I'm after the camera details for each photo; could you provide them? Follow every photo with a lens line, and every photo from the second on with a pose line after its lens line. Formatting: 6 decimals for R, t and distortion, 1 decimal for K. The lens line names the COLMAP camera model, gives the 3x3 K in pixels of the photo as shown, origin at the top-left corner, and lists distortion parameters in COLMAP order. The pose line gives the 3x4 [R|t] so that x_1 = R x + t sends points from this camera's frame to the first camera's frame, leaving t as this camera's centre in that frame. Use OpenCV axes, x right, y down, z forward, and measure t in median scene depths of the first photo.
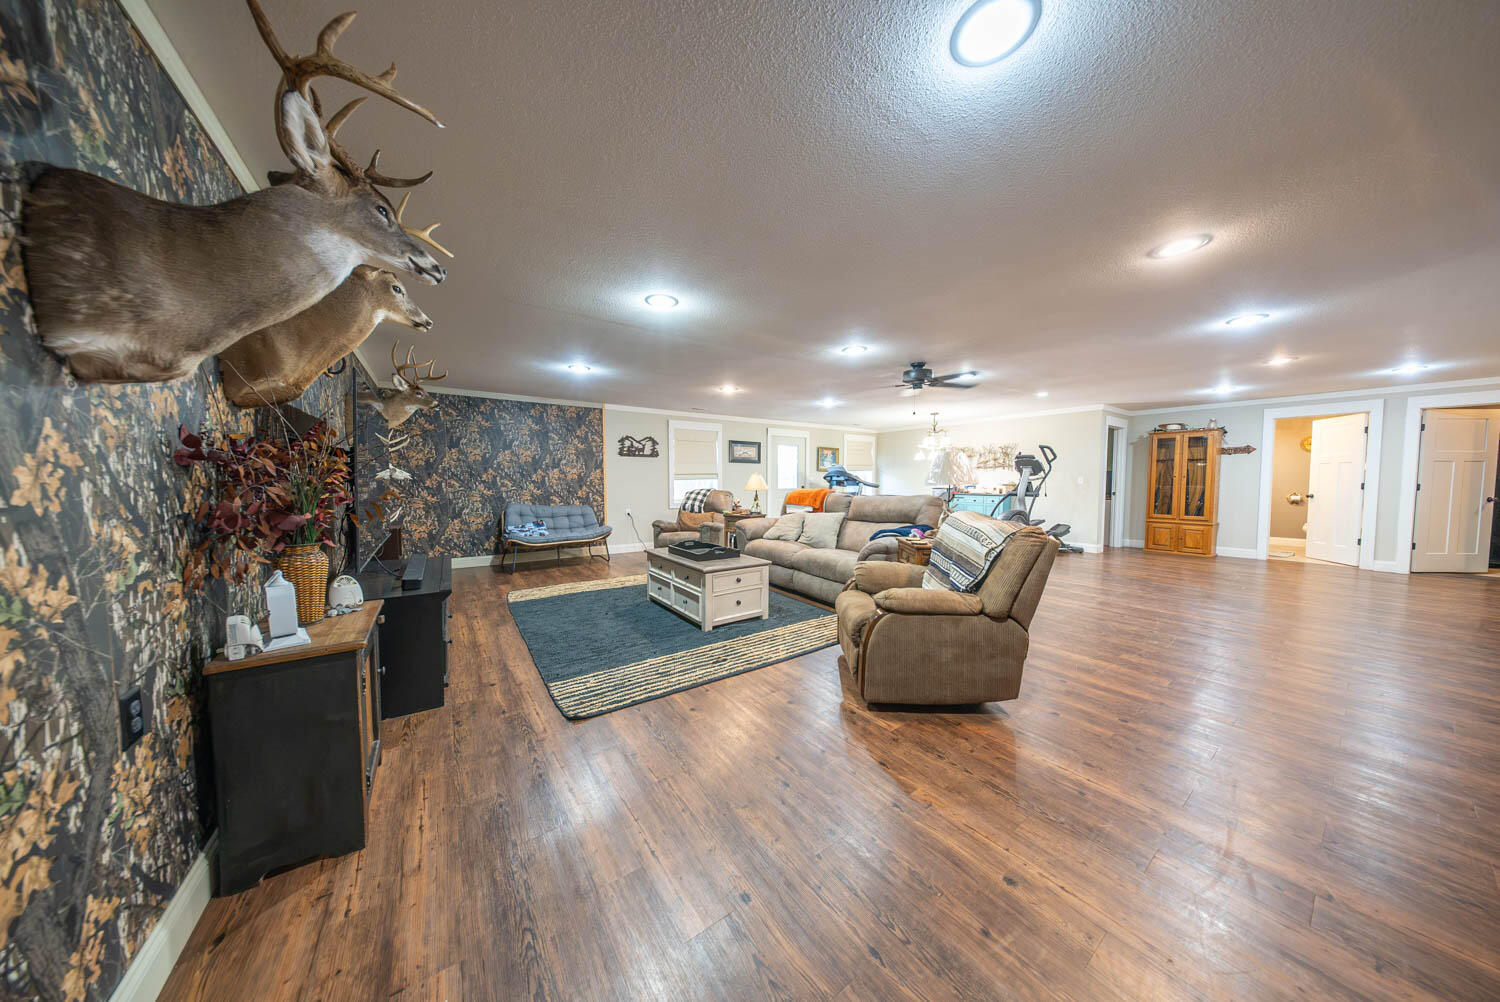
lens RADIAL K [[442.9, 0, 750.0], [0, 442.9, 501.0], [0, 0, 1]] dist [0.001257, -0.000068]
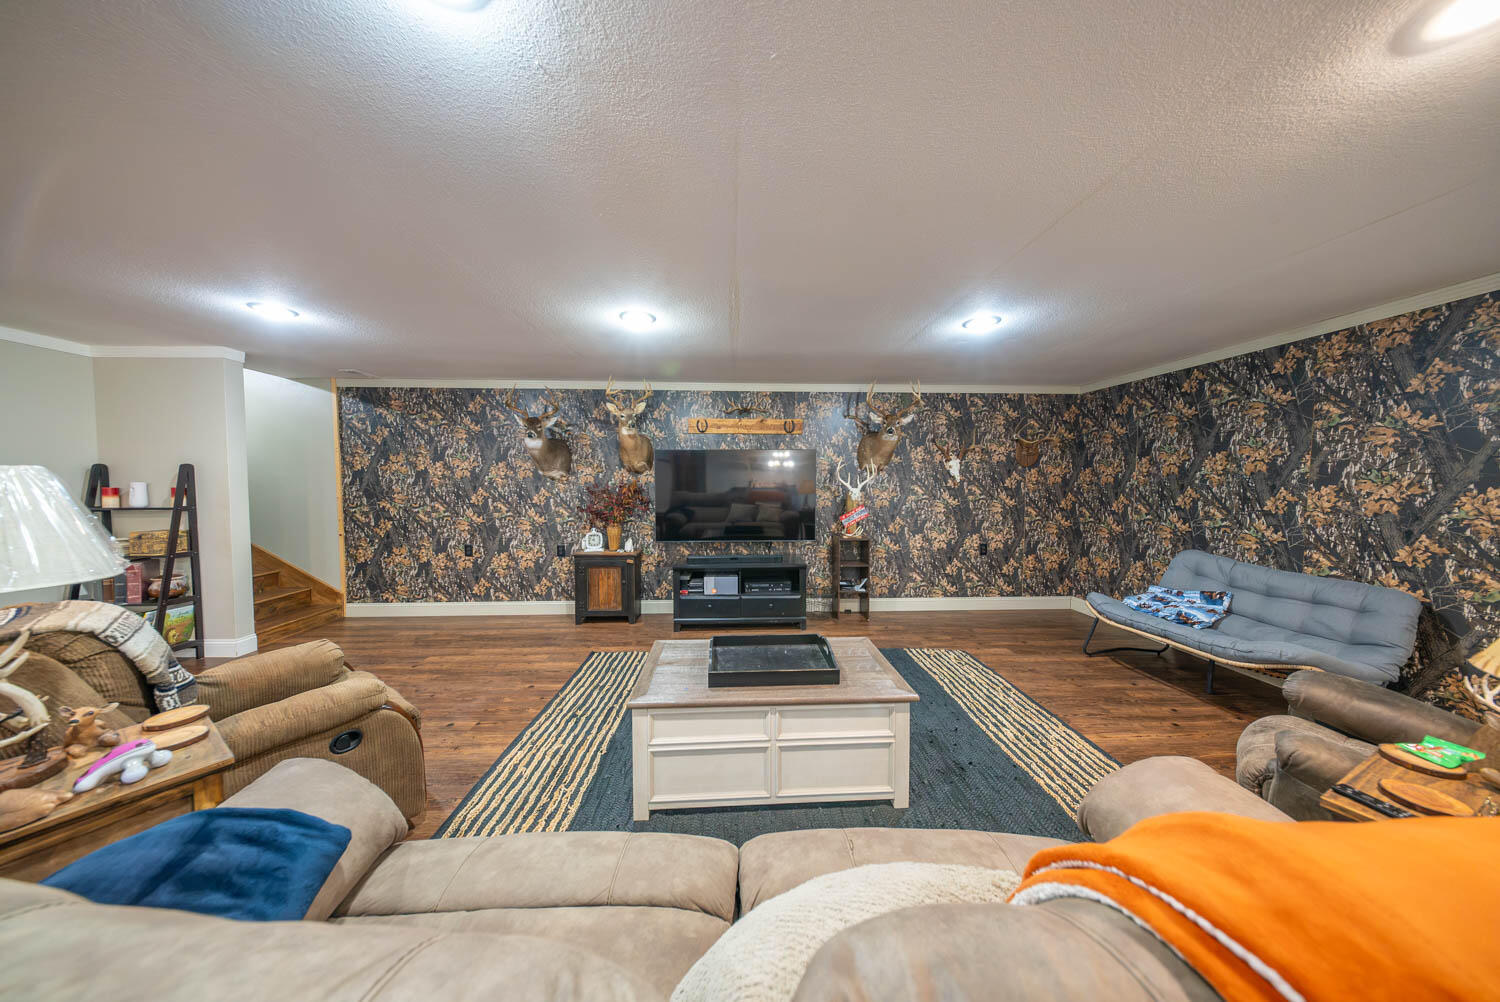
lens RADIAL K [[442.9, 0, 750.0], [0, 442.9, 501.0], [0, 0, 1]] dist [0.001257, -0.000068]
pose [[-0.544948, 0.031373, -0.837883, 0.219962], [-0.044656, 0.996796, 0.066367, -0.066807], [0.837280, 0.073583, -0.541801, 0.826456]]
